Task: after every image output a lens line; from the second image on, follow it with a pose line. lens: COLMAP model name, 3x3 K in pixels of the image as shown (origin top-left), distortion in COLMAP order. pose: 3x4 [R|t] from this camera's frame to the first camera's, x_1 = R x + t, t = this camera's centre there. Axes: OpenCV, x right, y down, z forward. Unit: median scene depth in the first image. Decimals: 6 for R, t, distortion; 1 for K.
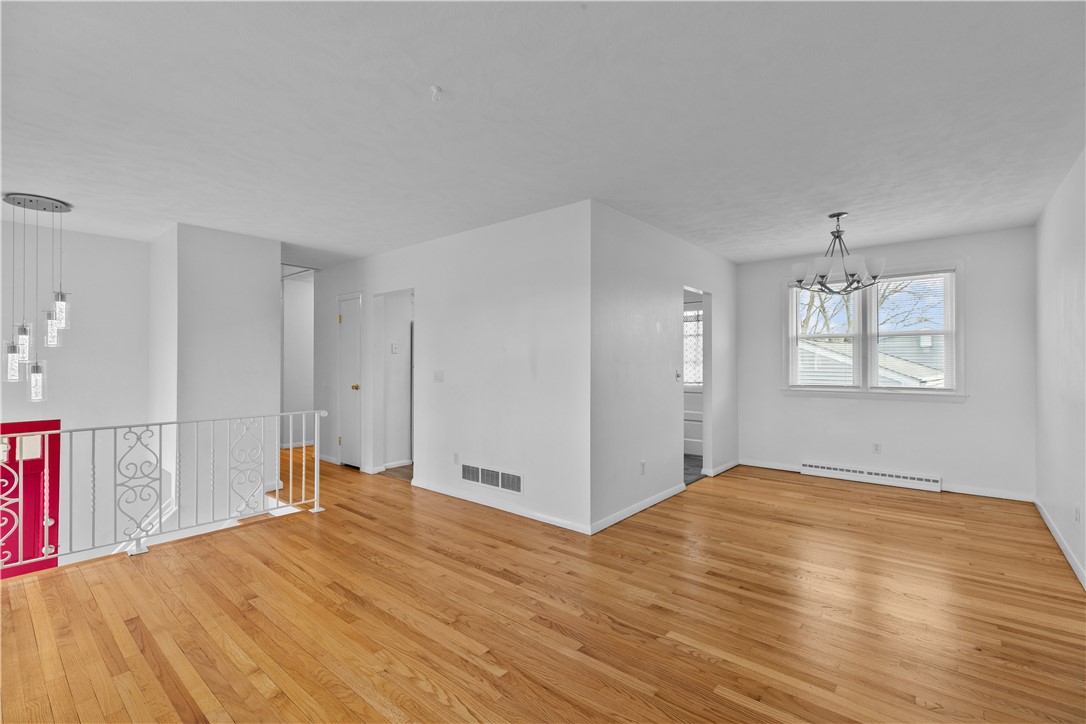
lens RADIAL K [[489.5, 0, 554.8], [0, 489.5, 357.6], [0, 0, 1]] dist [-0.002252, -0.000066]
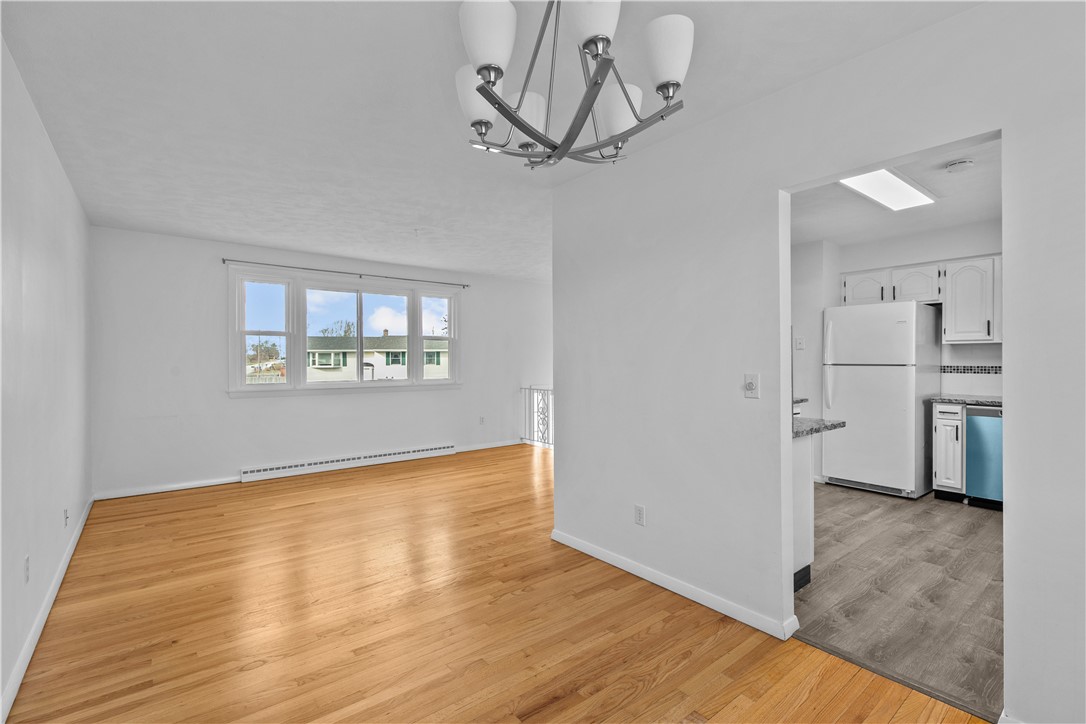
lens RADIAL K [[489.5, 0, 545.3], [0, 489.5, 364.9], [0, 0, 1]] dist [-0.002252, -0.000066]
pose [[-0.211609, 0.008859, -0.977314, 1.228995], [0.016652, 0.999846, 0.005458, 0.013788], [0.977213, -0.015120, -0.211724, 1.436369]]
